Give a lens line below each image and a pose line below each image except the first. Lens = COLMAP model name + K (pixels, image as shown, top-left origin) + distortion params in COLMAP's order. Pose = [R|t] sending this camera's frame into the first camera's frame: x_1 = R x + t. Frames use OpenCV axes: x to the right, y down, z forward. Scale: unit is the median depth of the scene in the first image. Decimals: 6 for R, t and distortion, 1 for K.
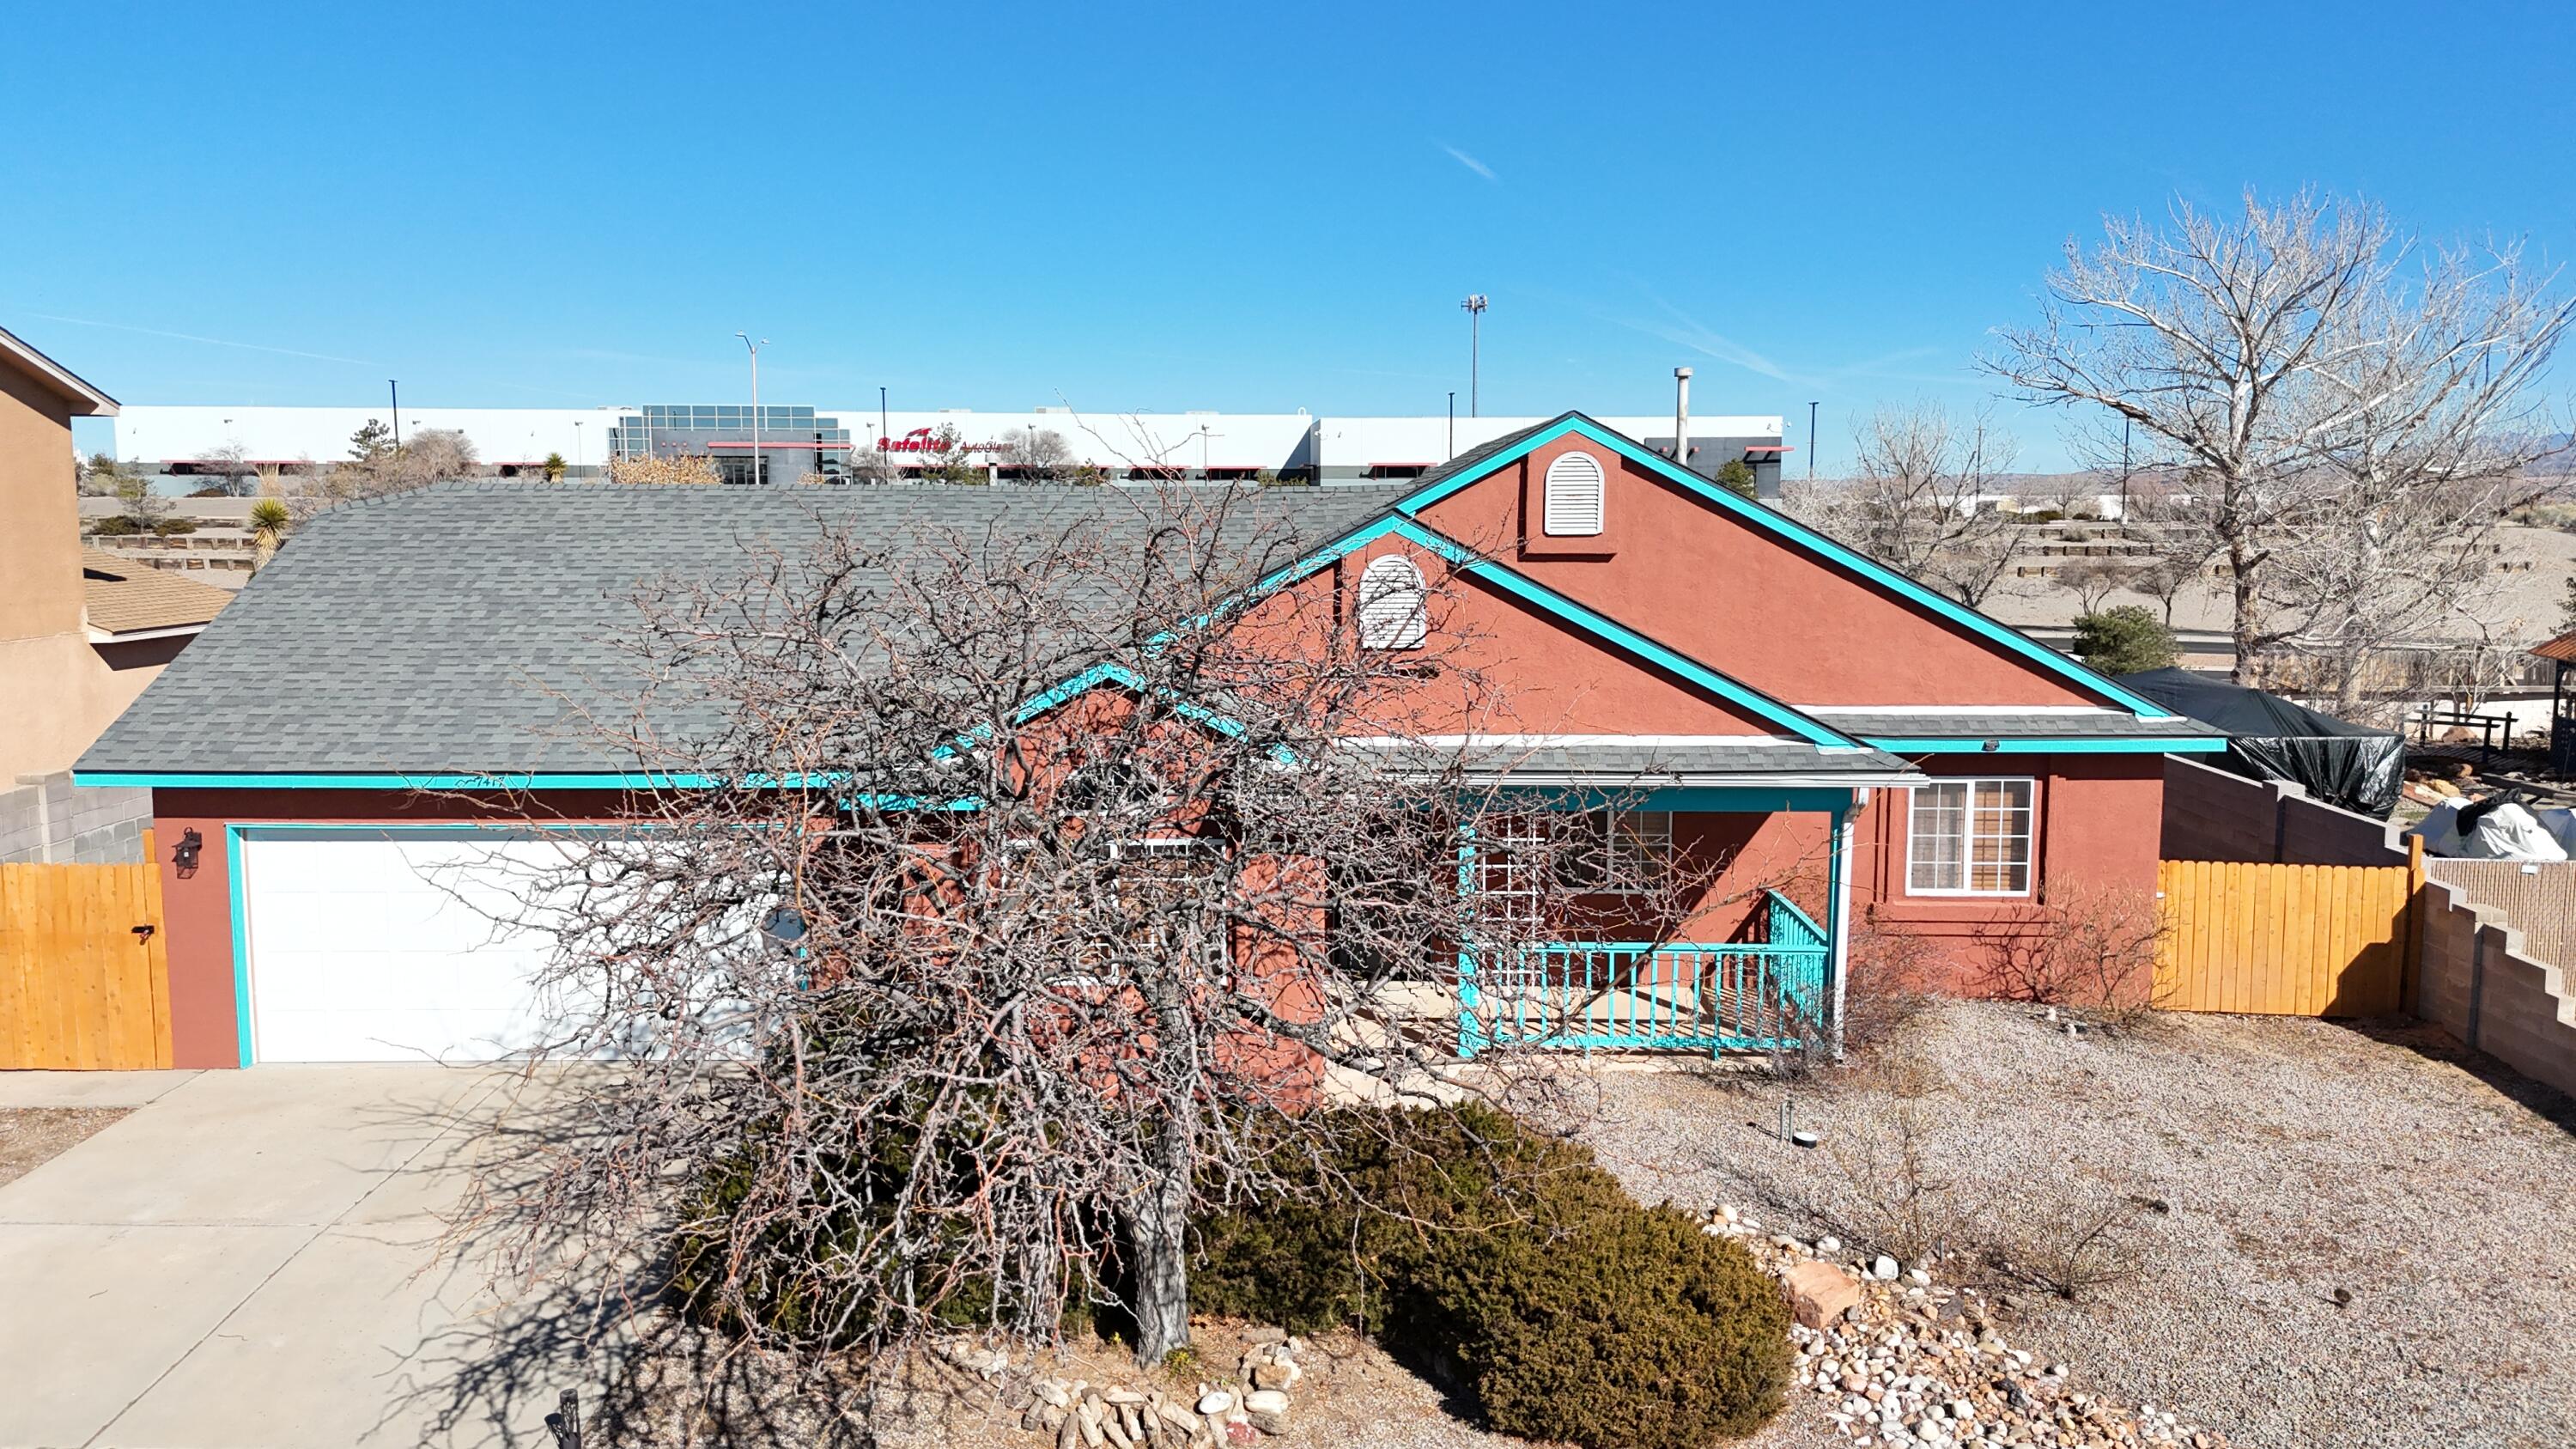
lens RADIAL K [[1883.2, 0, 1296.3], [0, 1883.2, 731.9], [0, 0, 1]] dist [0.066640, -0.055749]
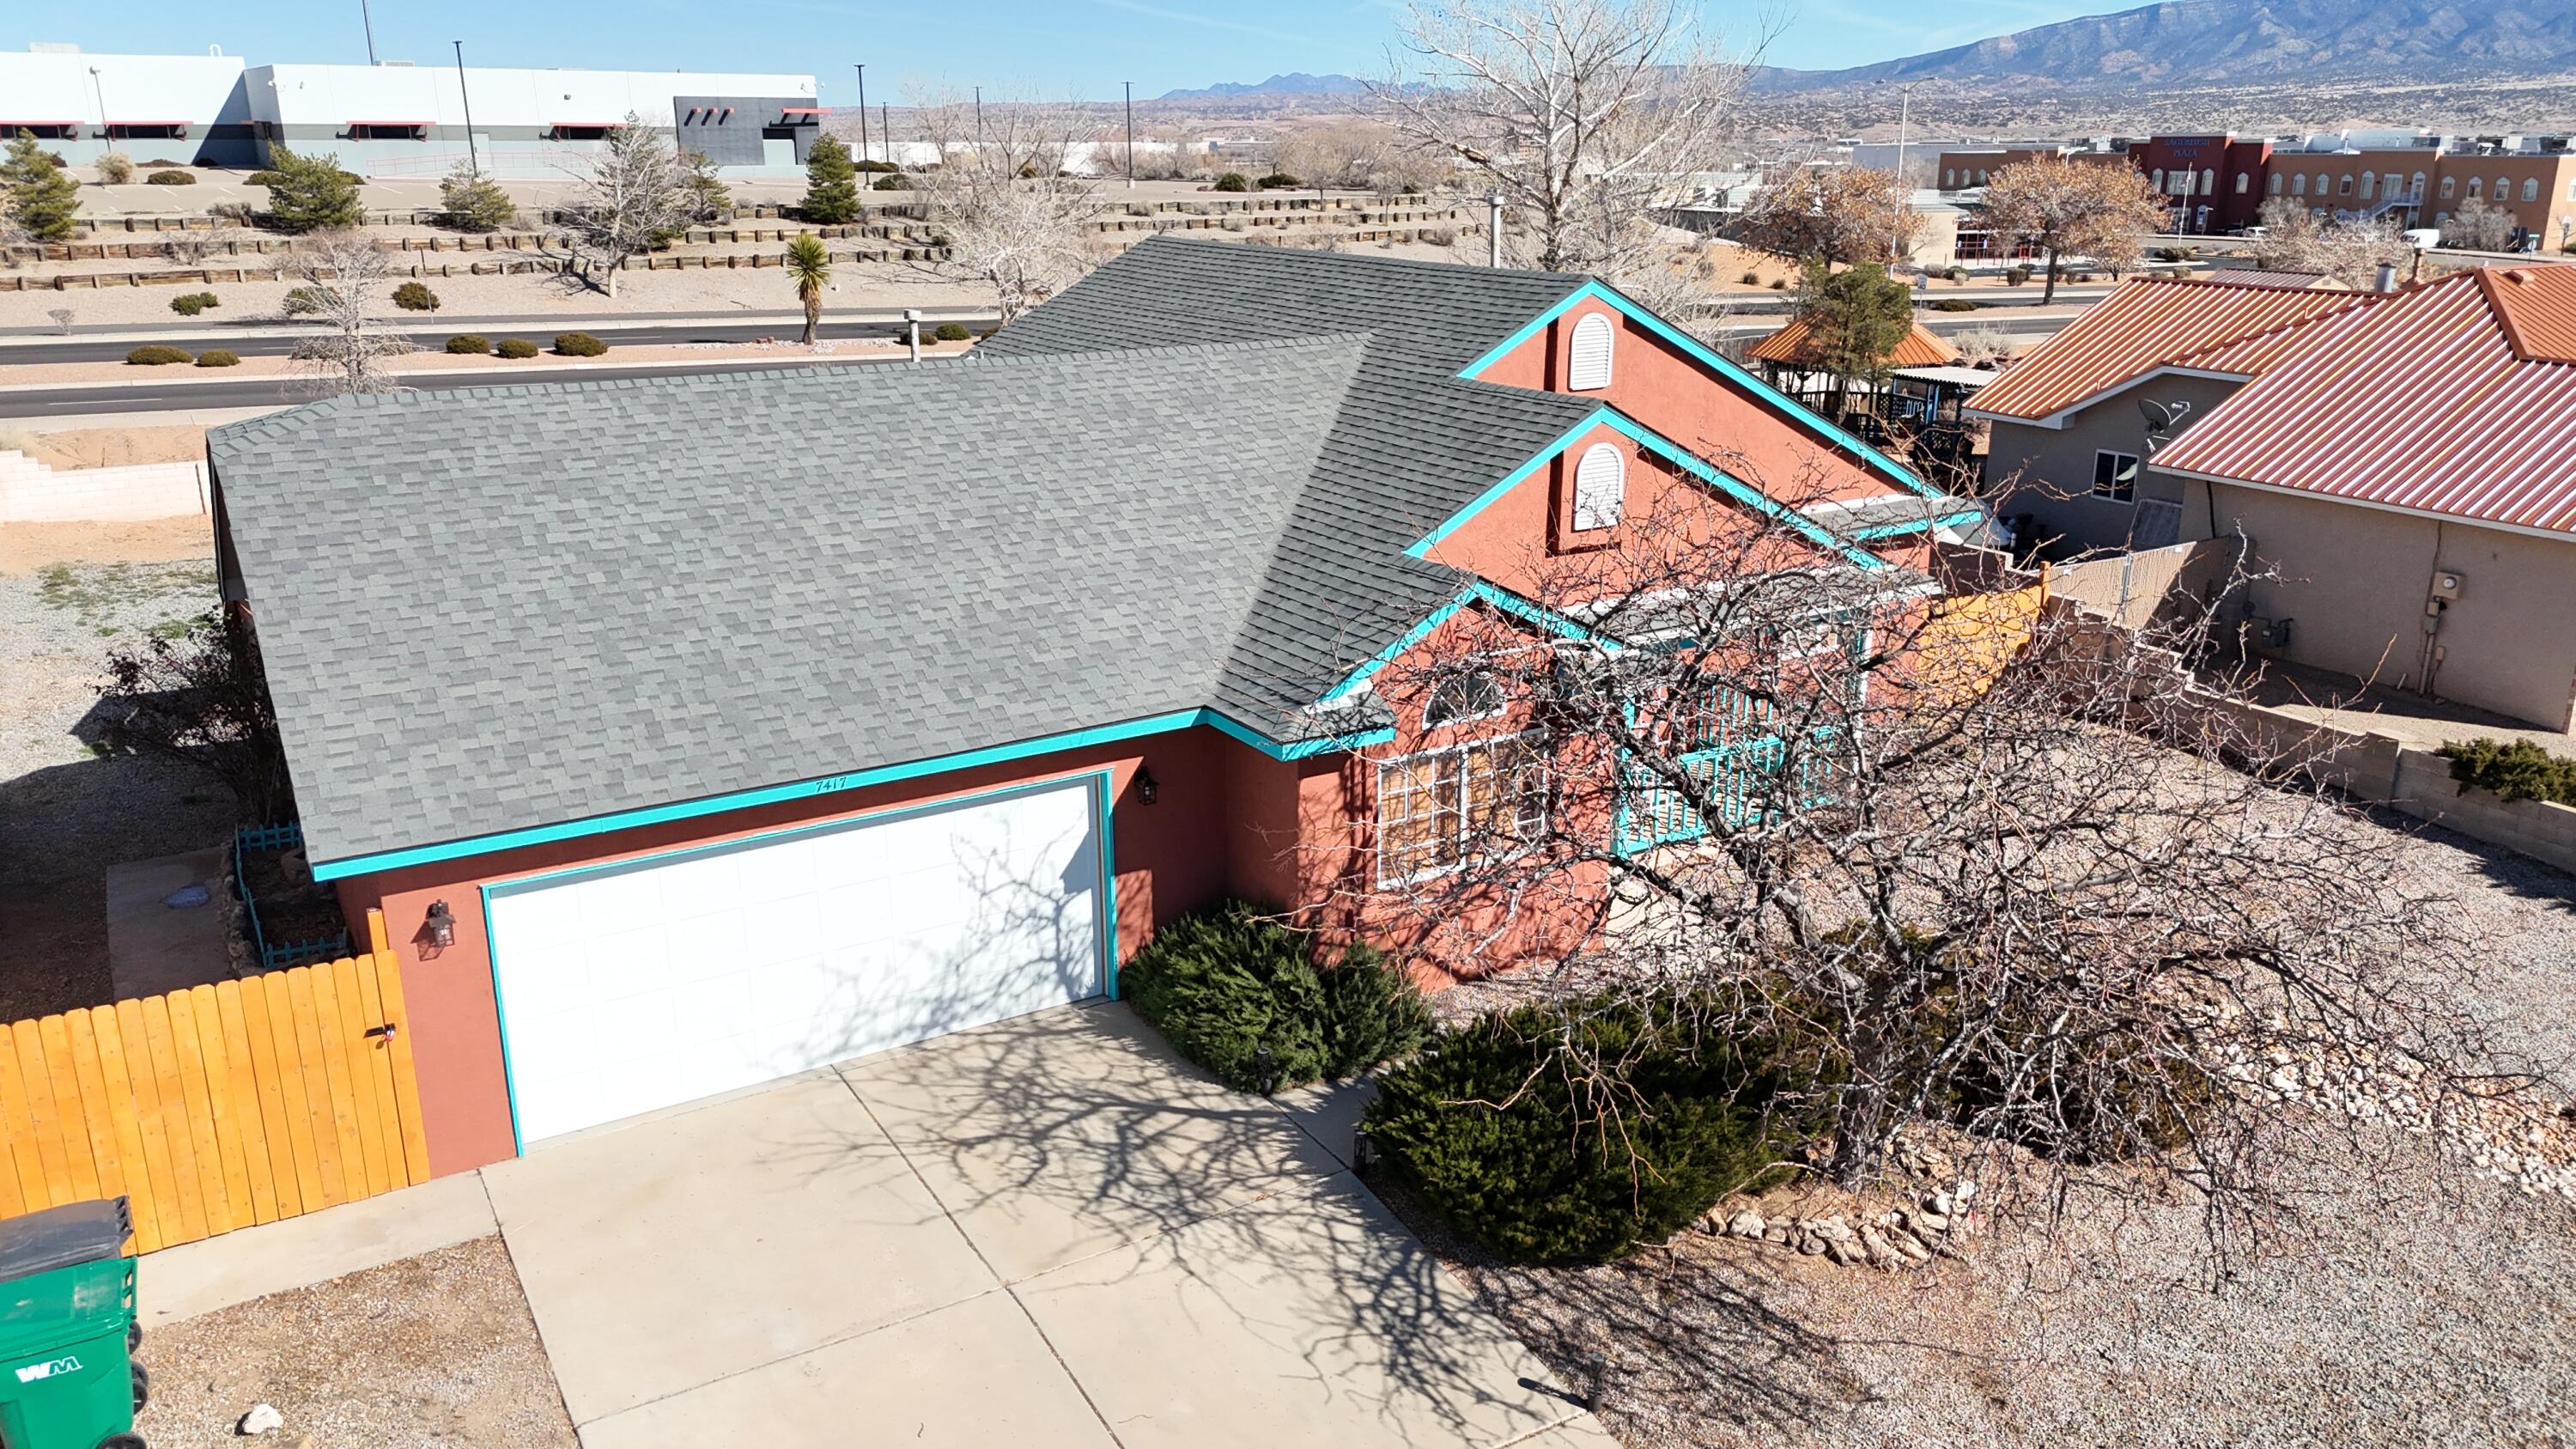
lens RADIAL K [[1883.2, 0, 1298.6], [0, 1883.2, 738.6], [0, 0, 1]] dist [0.066640, -0.055749]
pose [[0.848301, -0.163227, 0.503728, -0.588254], [0.067075, 0.976764, 0.203550, -0.139722], [-0.525249, -0.138884, 0.839539, 0.118098]]
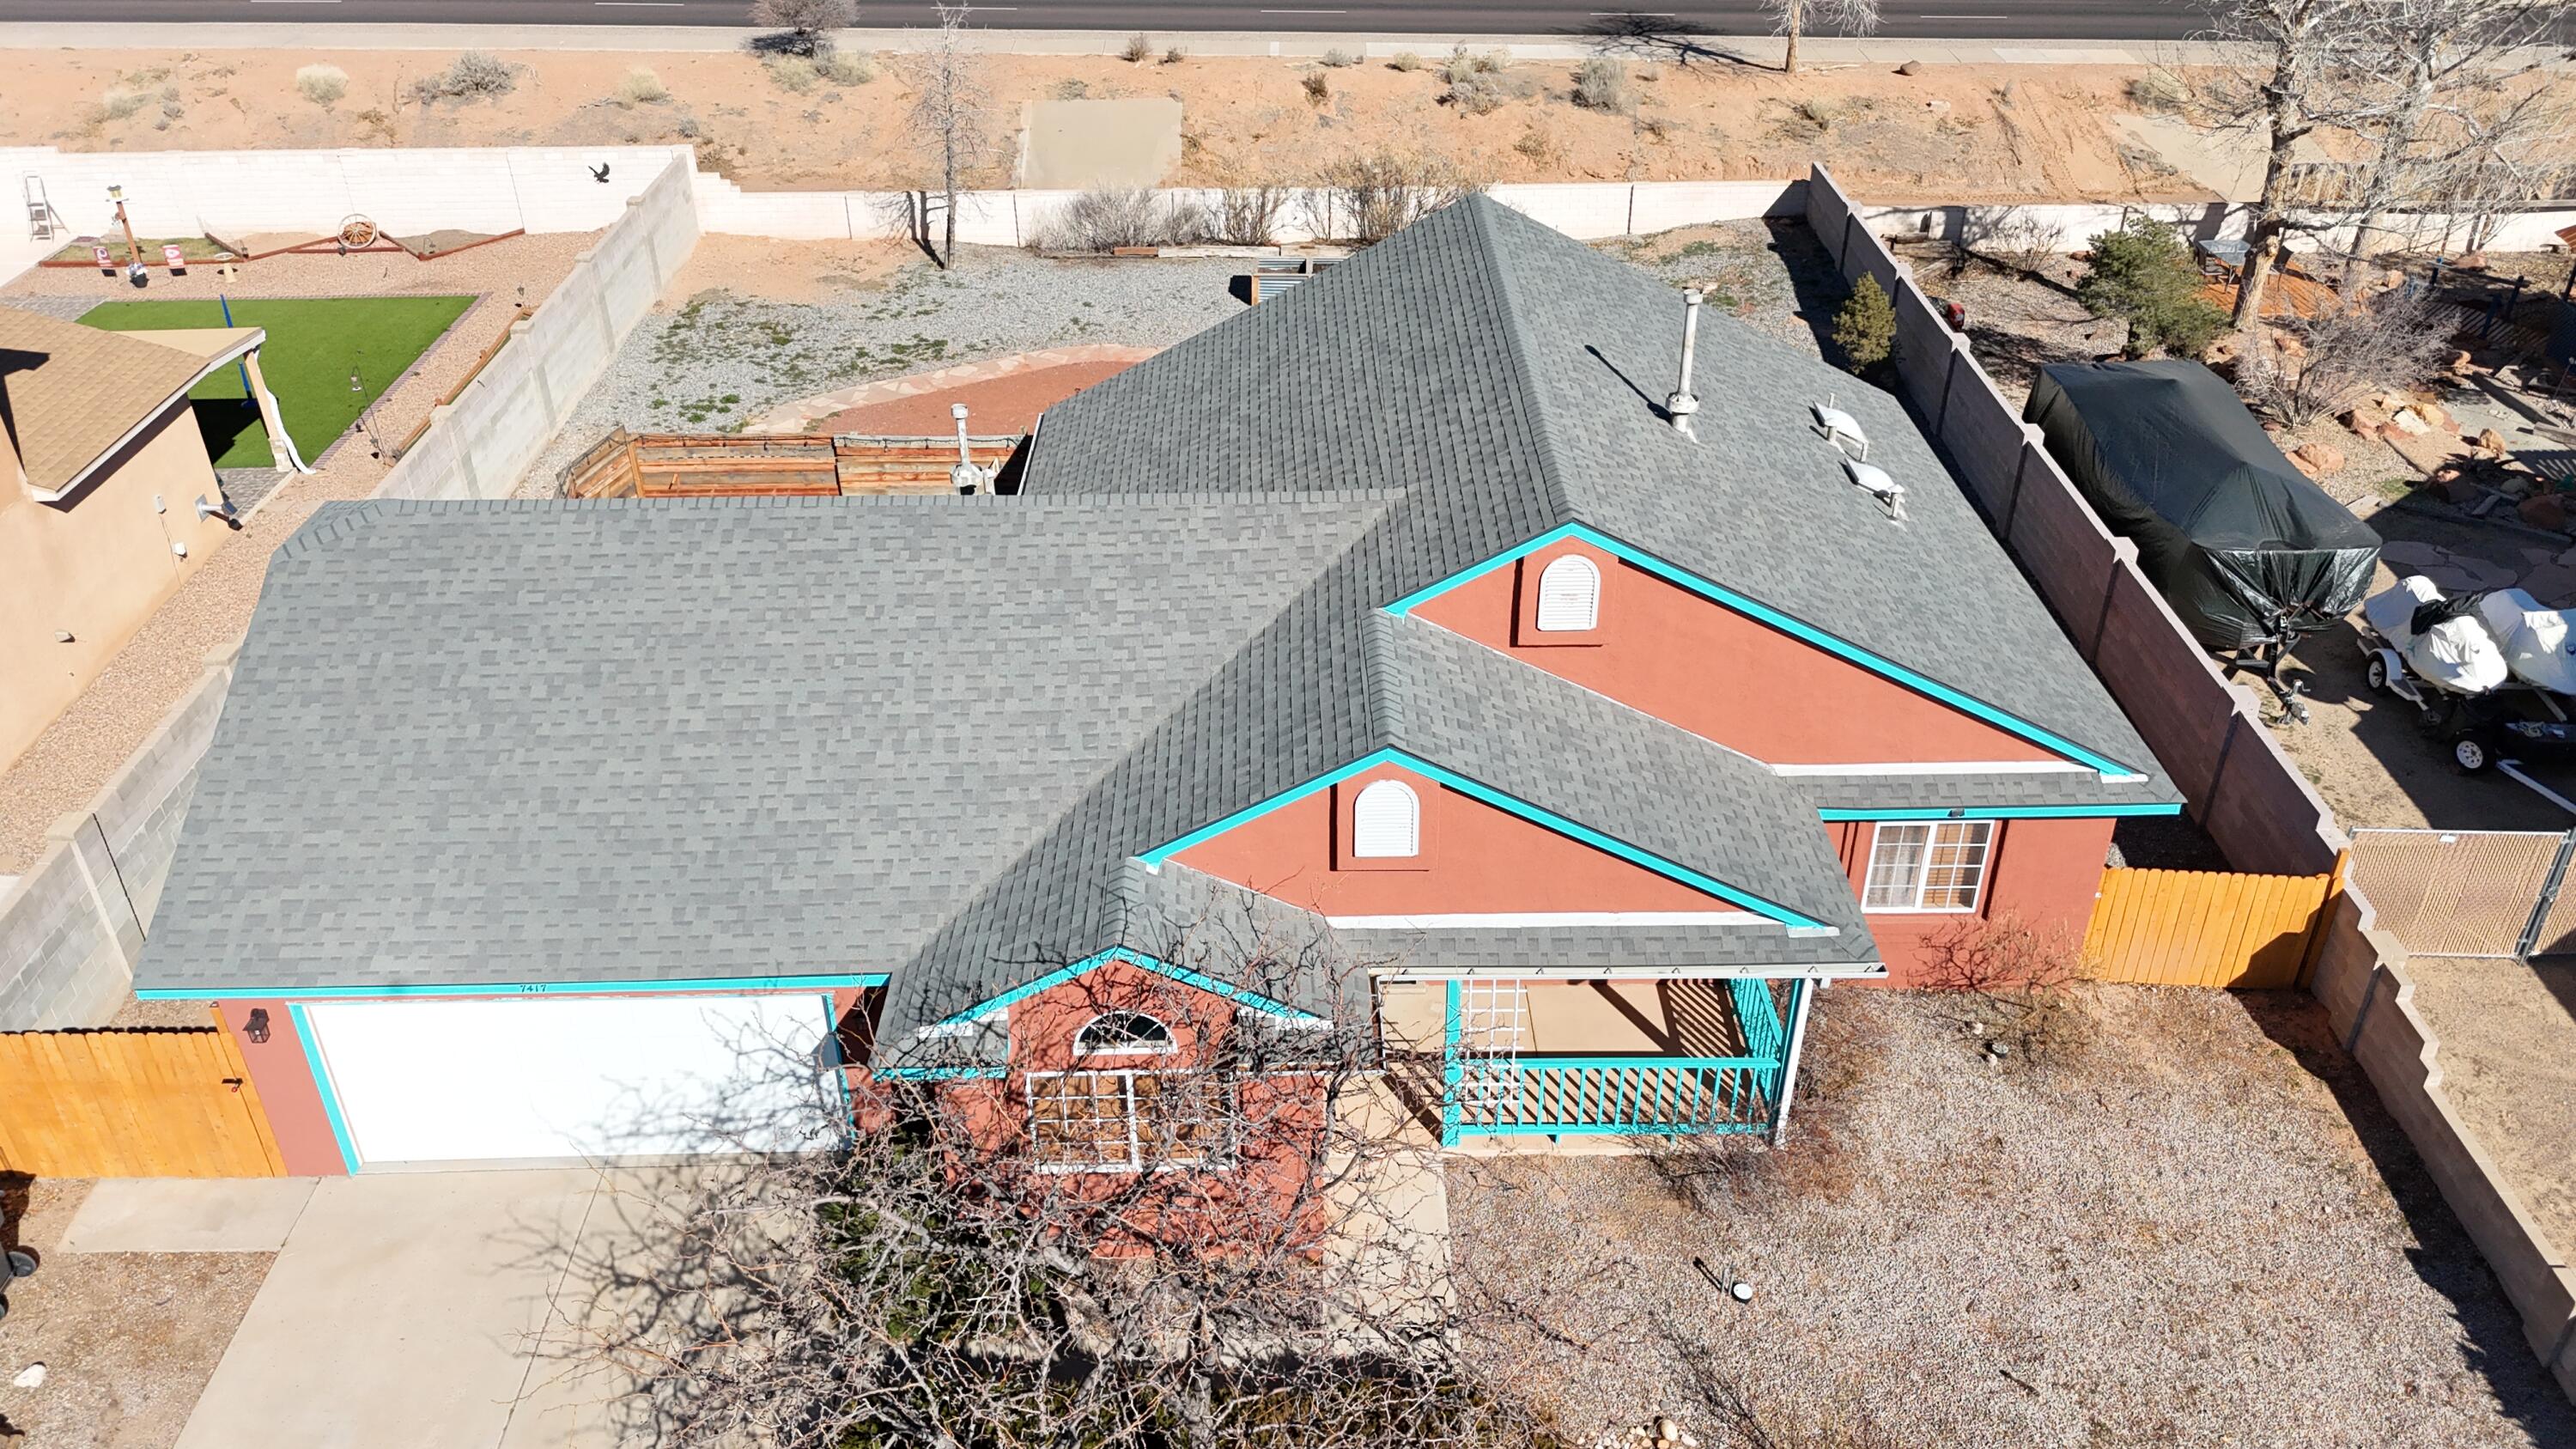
lens RADIAL K [[1883.2, 0, 1297.3], [0, 1883.2, 724.8], [0, 0, 1]] dist [0.066640, -0.055749]
pose [[0.999665, -0.021990, 0.013618, -0.009083], [0.014180, 0.906248, 0.422508, -0.471671], [-0.021632, -0.422174, 0.906257, 0.081409]]
